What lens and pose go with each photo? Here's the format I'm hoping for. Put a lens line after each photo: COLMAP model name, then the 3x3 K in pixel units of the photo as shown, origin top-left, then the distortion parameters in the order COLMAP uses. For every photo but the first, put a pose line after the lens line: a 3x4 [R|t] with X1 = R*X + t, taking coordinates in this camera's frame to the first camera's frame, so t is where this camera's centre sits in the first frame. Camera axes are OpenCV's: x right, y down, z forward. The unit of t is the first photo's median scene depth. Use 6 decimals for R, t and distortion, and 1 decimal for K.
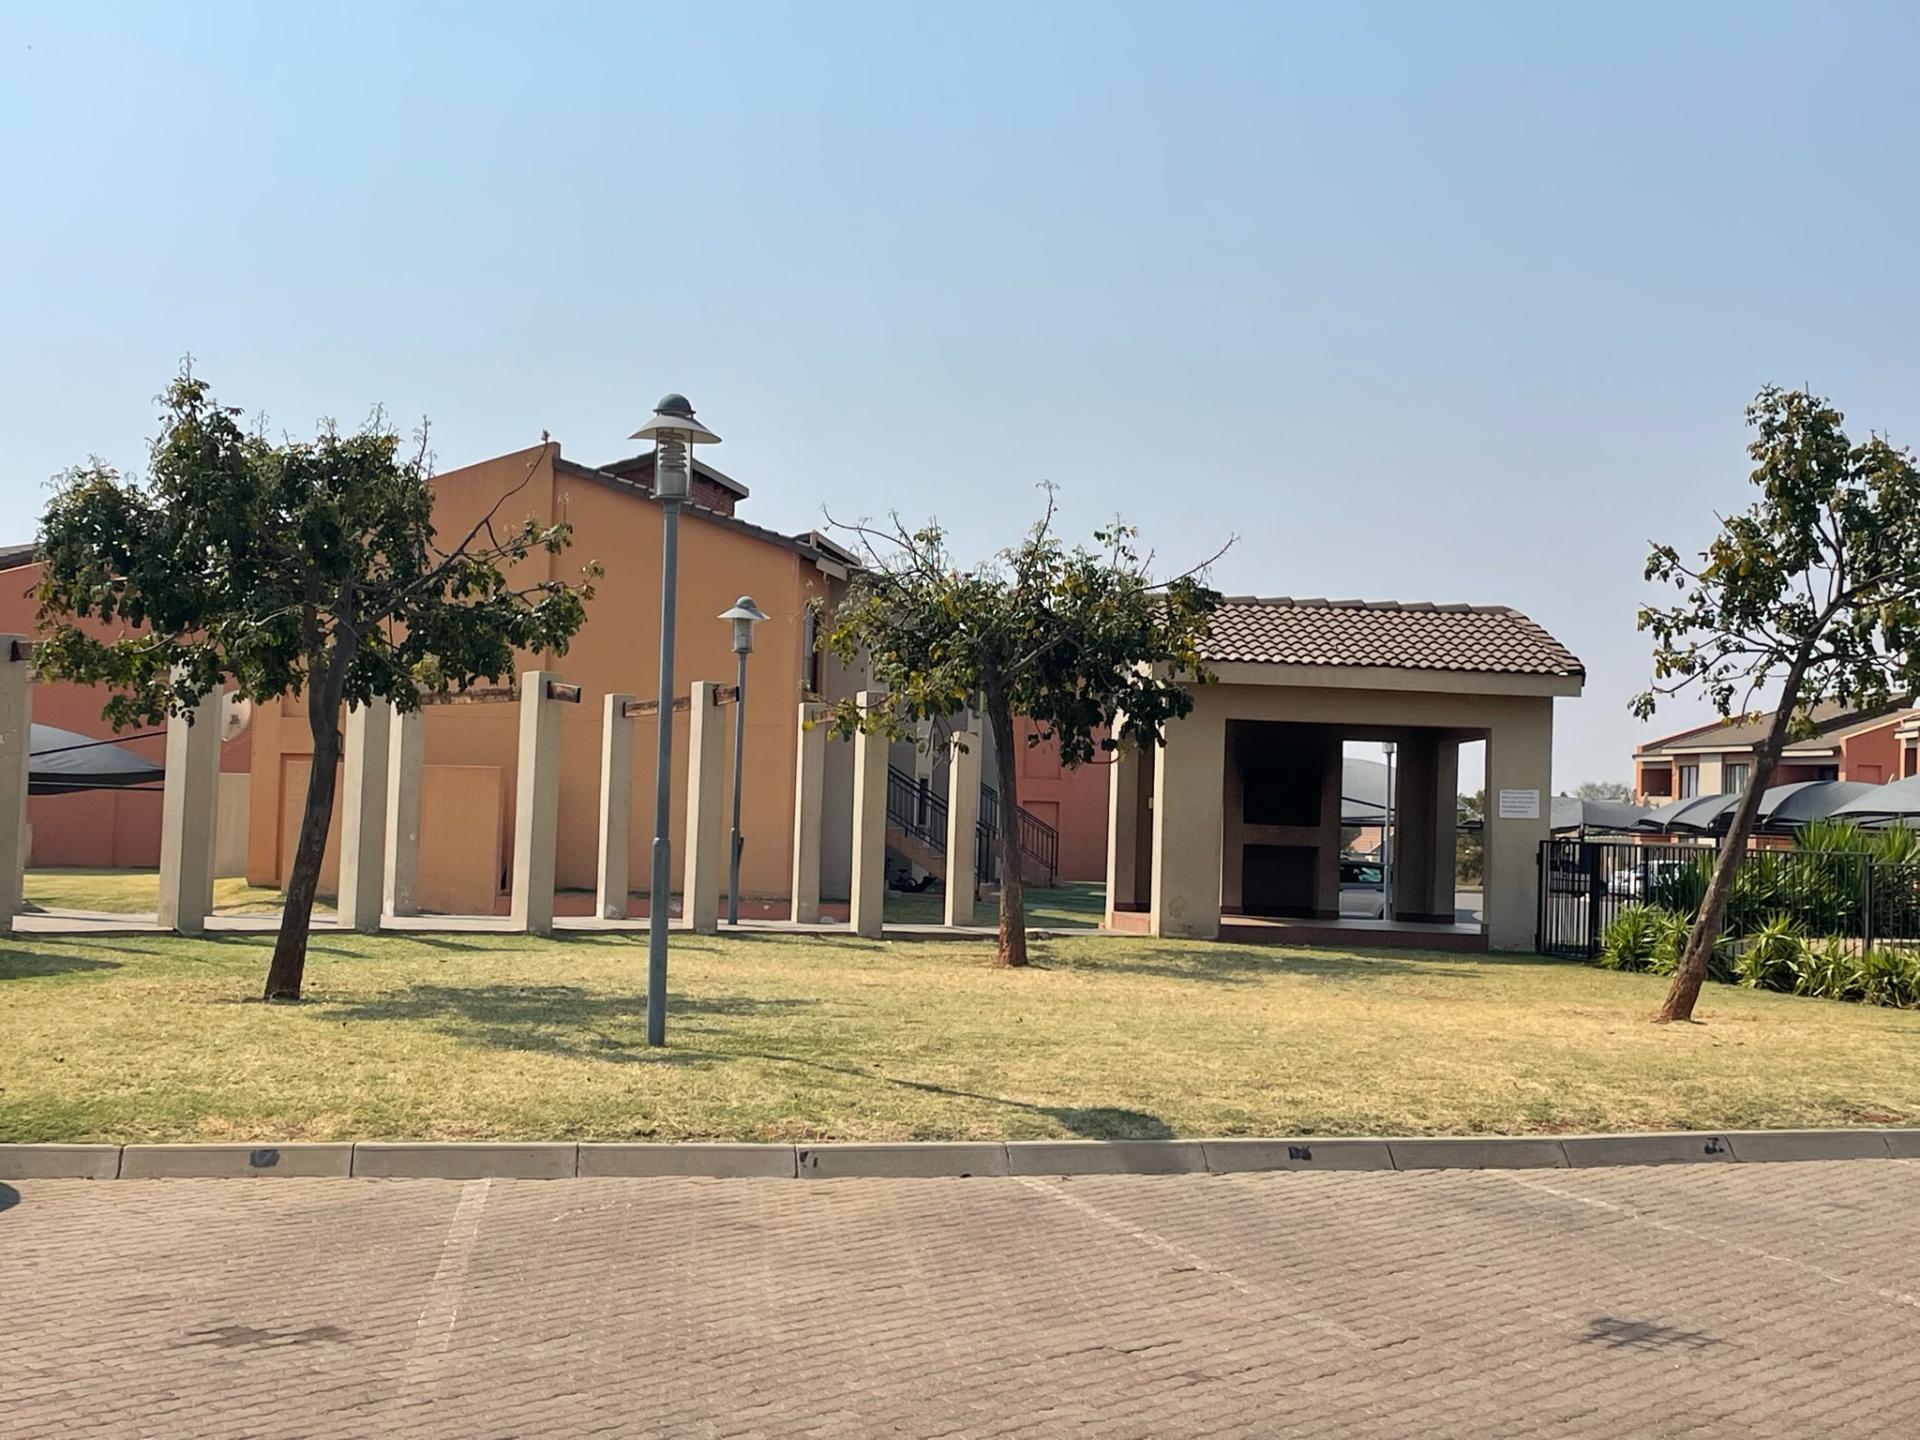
lens RADIAL K [[2692.9, 0, 957.0], [0, 2692.9, 711.8], [0, 0, 1]] dist [0.088079, 0.000000]
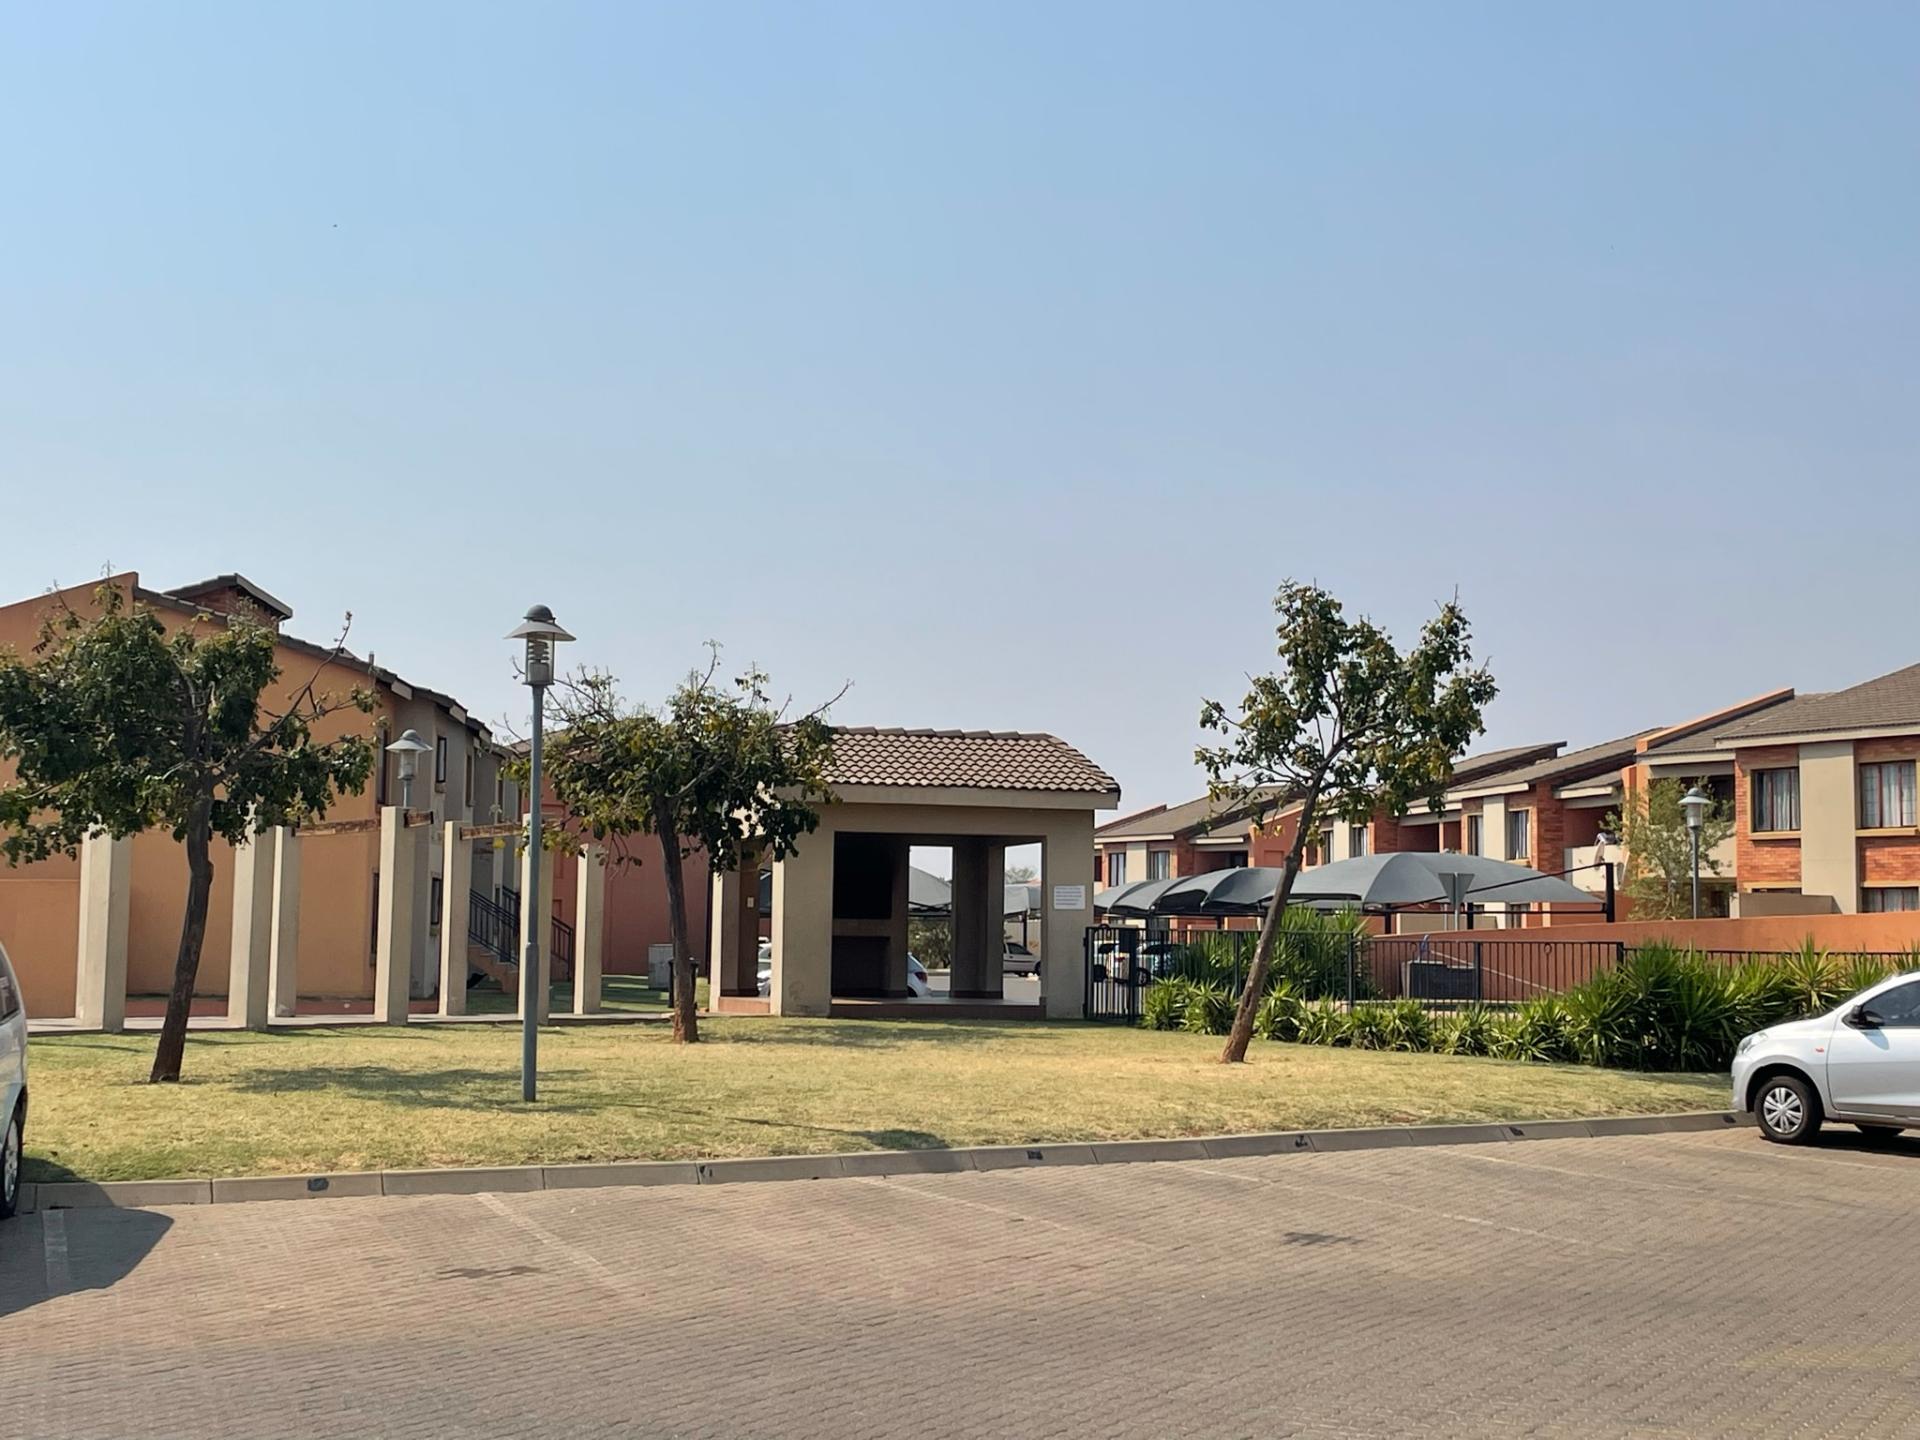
lens RADIAL K [[2692.9, 0, 964.3], [0, 2692.9, 719.3], [0, 0, 1]] dist [0.088079, 0.000000]
pose [[0.975967, -0.004804, 0.217866, -0.142823], [0.011457, 0.999505, -0.029287, -0.015649], [-0.217618, 0.031079, 0.975539, -0.249175]]
